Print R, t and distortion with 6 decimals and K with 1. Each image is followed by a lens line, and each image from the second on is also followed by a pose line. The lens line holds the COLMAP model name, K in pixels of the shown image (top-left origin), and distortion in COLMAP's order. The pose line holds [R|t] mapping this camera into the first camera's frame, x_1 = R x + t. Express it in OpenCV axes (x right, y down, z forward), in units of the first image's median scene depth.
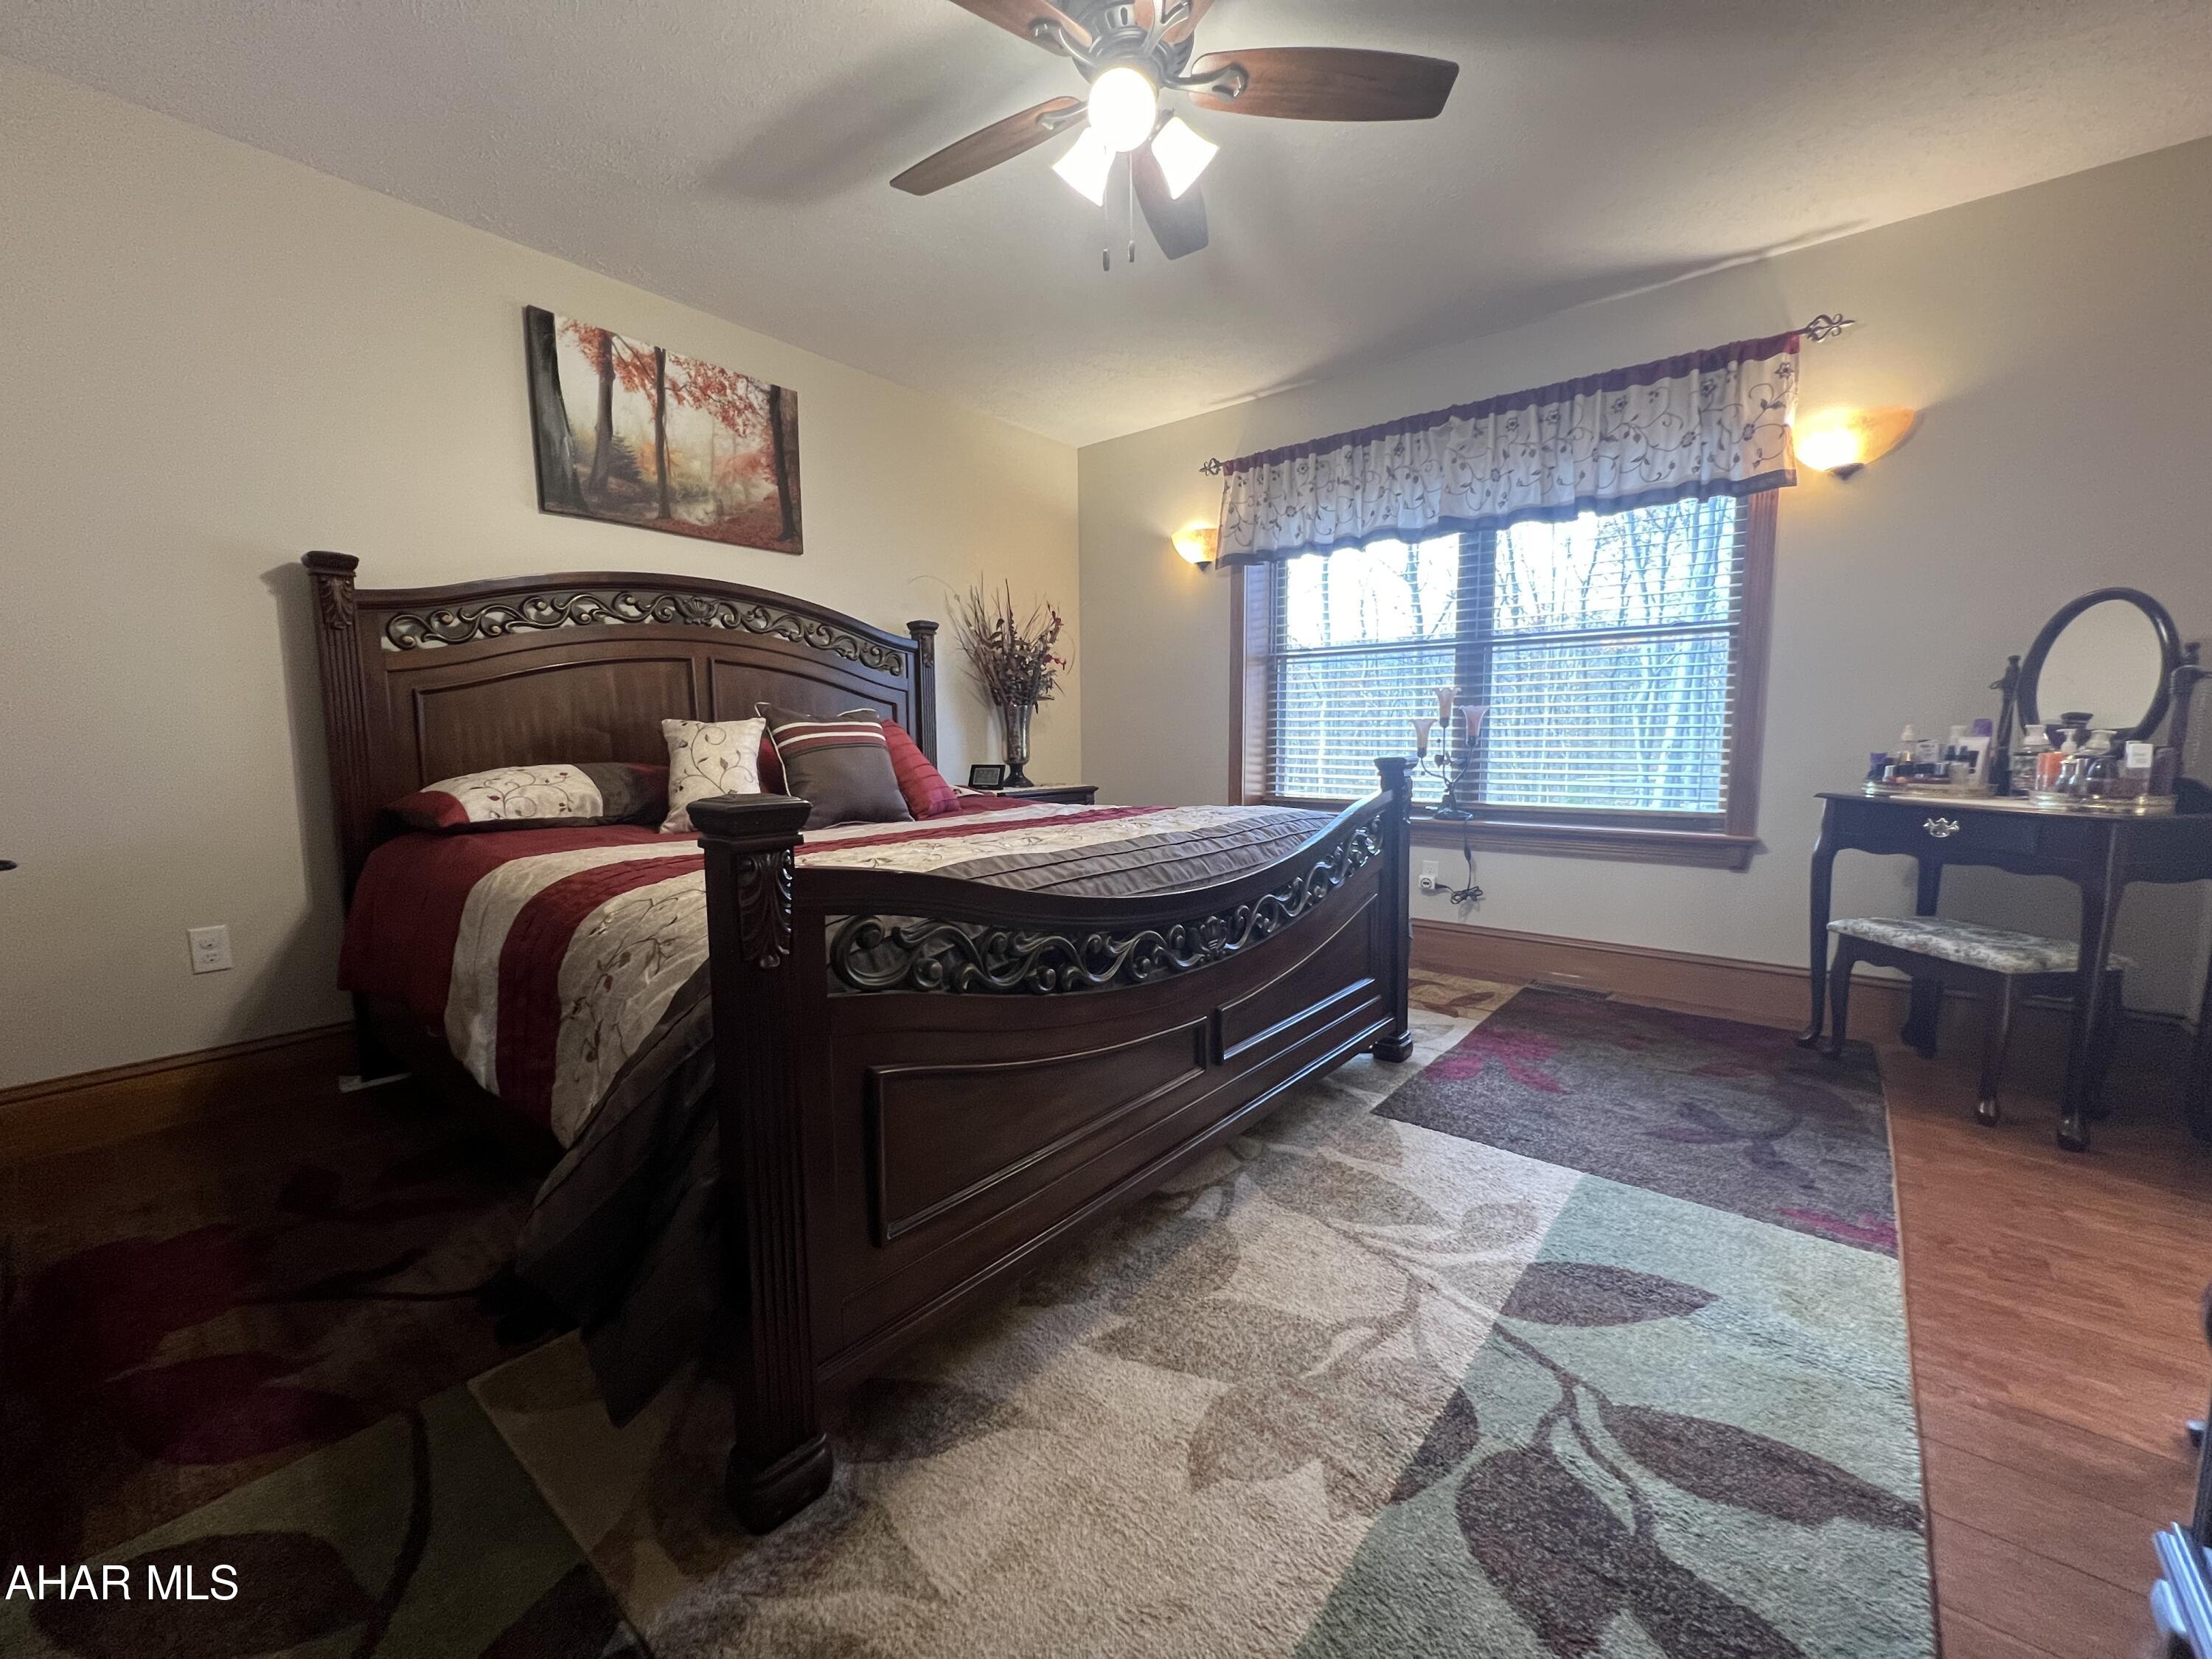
lens RADIAL K [[880.9, 0, 1100.5], [0, 880.9, 828.1], [0, 0, 1]] dist [-0.002602, 0.000841]
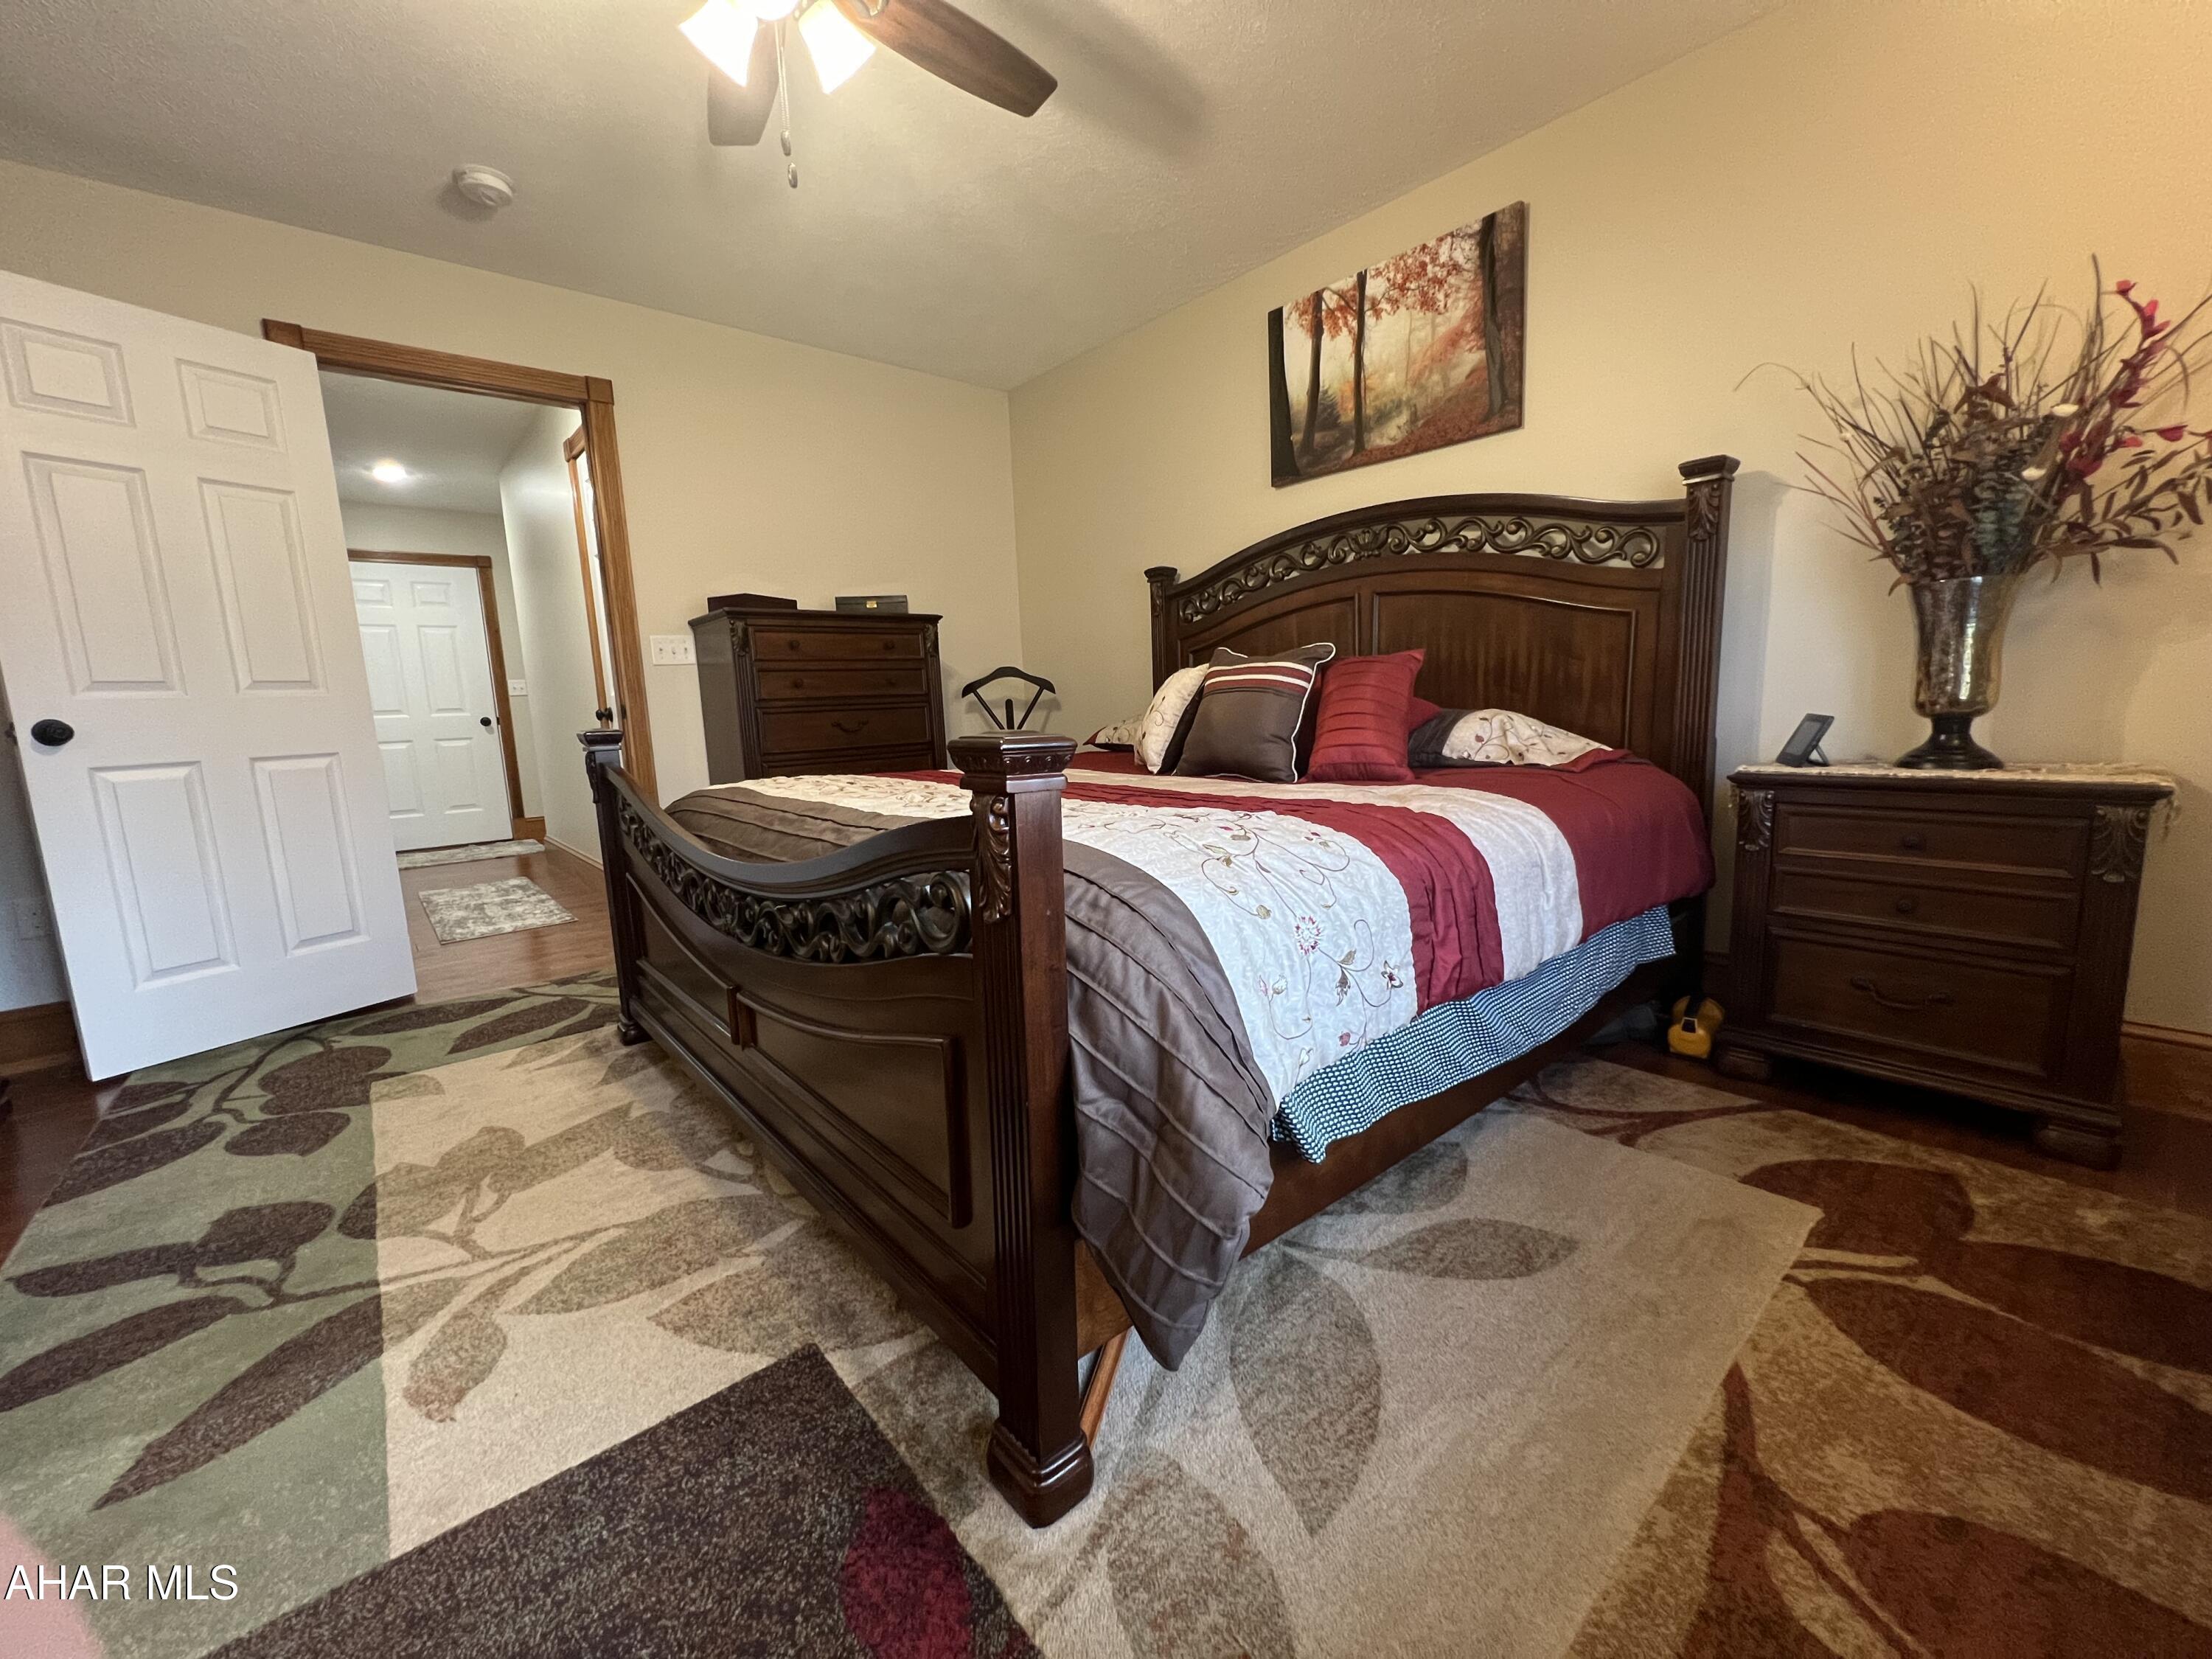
lens RADIAL K [[880.9, 0, 1106.2], [0, 880.9, 825.4], [0, 0, 1]] dist [-0.002602, 0.000841]
pose [[-0.163372, 0.157474, -0.973916, 0.601864], [-0.066055, 0.983218, 0.170059, -0.095679], [0.984351, 0.092114, -0.150228, 0.953908]]
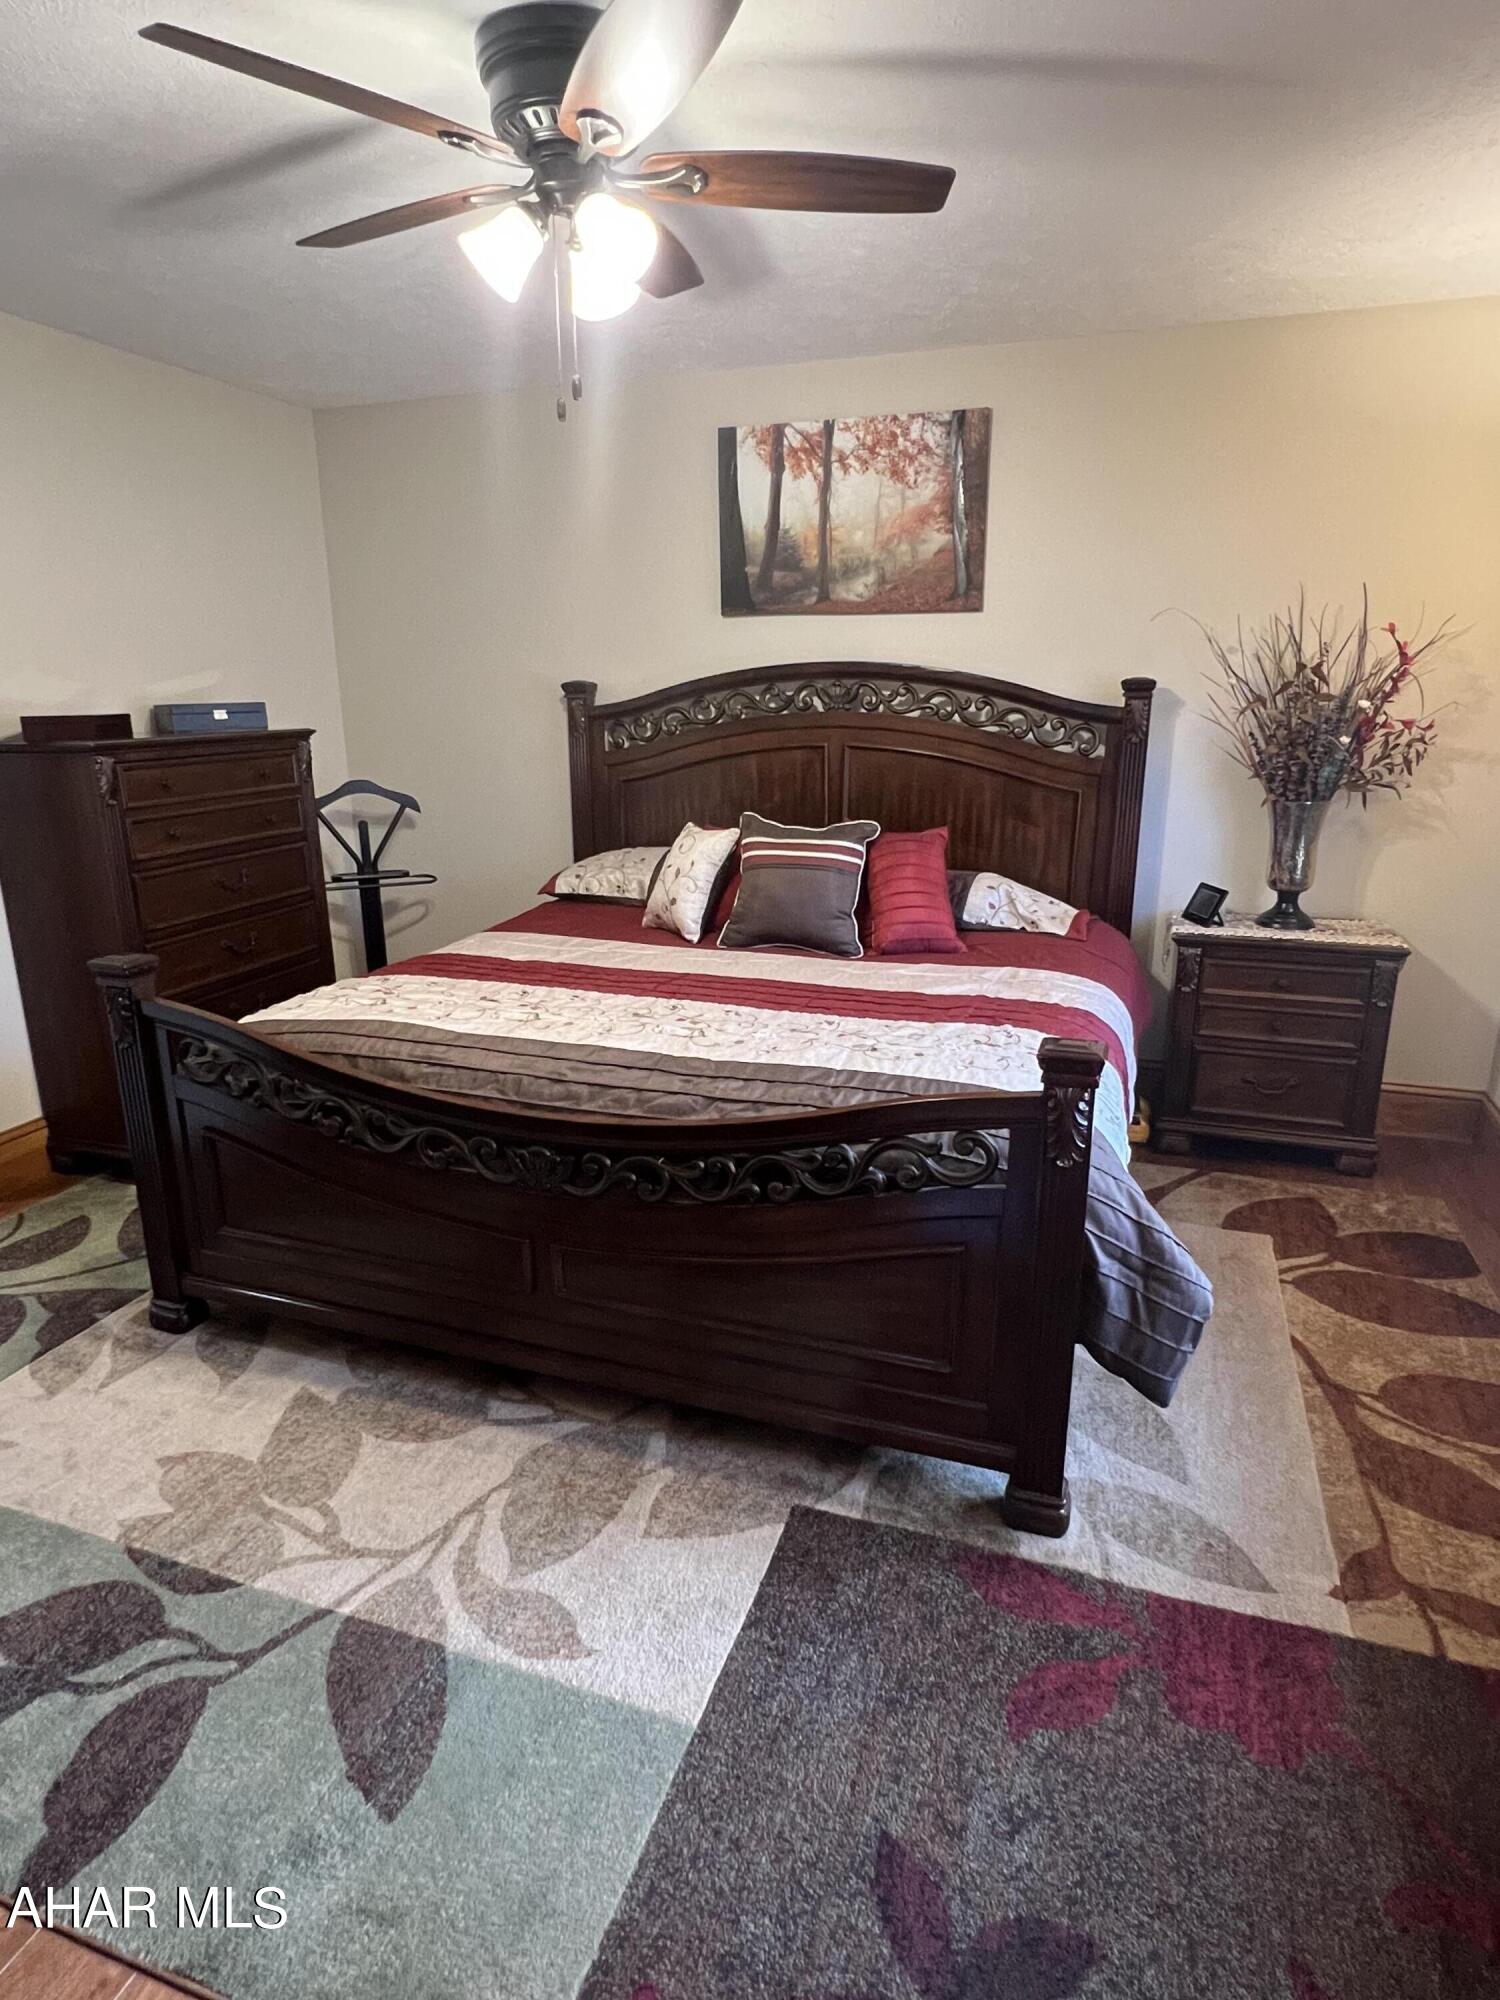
lens RADIAL K [[1145.2, 0, 743.8], [0, 1145.2, 996.6], [0, 0, 1]] dist [0.001804, -0.002209]
pose [[0.351222, 0.256055, -0.900599, 0.788786], [-0.098640, 0.966645, 0.236365, -0.228113], [0.931082, 0.005818, 0.364764, 0.470576]]
